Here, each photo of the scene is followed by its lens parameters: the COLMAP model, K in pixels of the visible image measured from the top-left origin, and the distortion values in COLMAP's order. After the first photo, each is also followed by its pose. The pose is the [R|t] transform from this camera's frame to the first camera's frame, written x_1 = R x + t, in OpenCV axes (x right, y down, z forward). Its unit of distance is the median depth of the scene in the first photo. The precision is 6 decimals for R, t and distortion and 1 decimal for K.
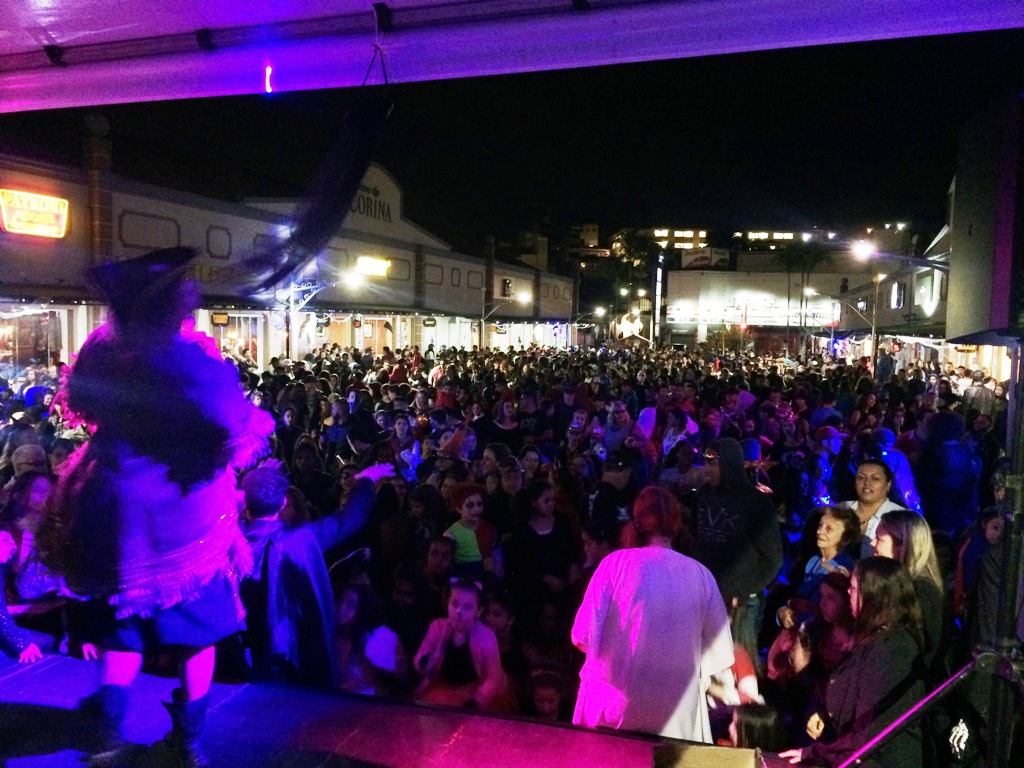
lens RADIAL K [[892.6, 0, 514.1], [0, 892.6, 389.6], [0, 0, 1]] dist [0.078952, -0.123929]
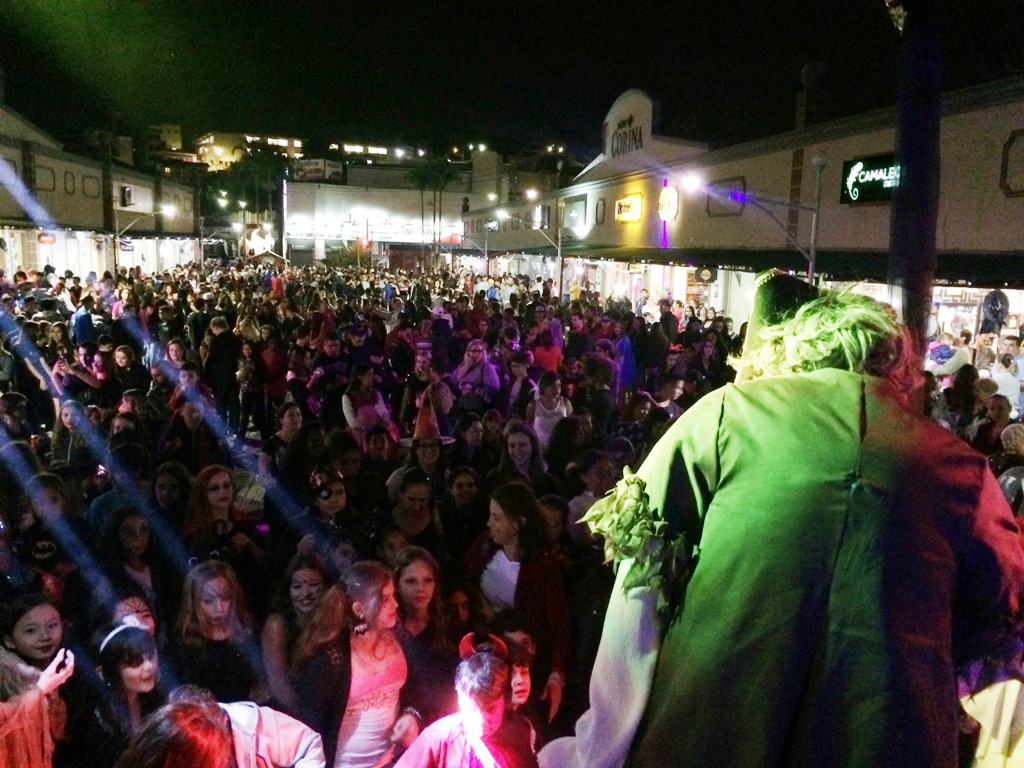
lens RADIAL K [[892.6, 0, 516.9], [0, 892.6, 373.9], [0, 0, 1]] dist [0.078952, -0.123929]
pose [[0.896495, -0.058260, 0.439207, -0.078058], [0.023477, 0.996171, 0.084218, -0.010910], [-0.442432, -0.065190, 0.894430, 0.061749]]
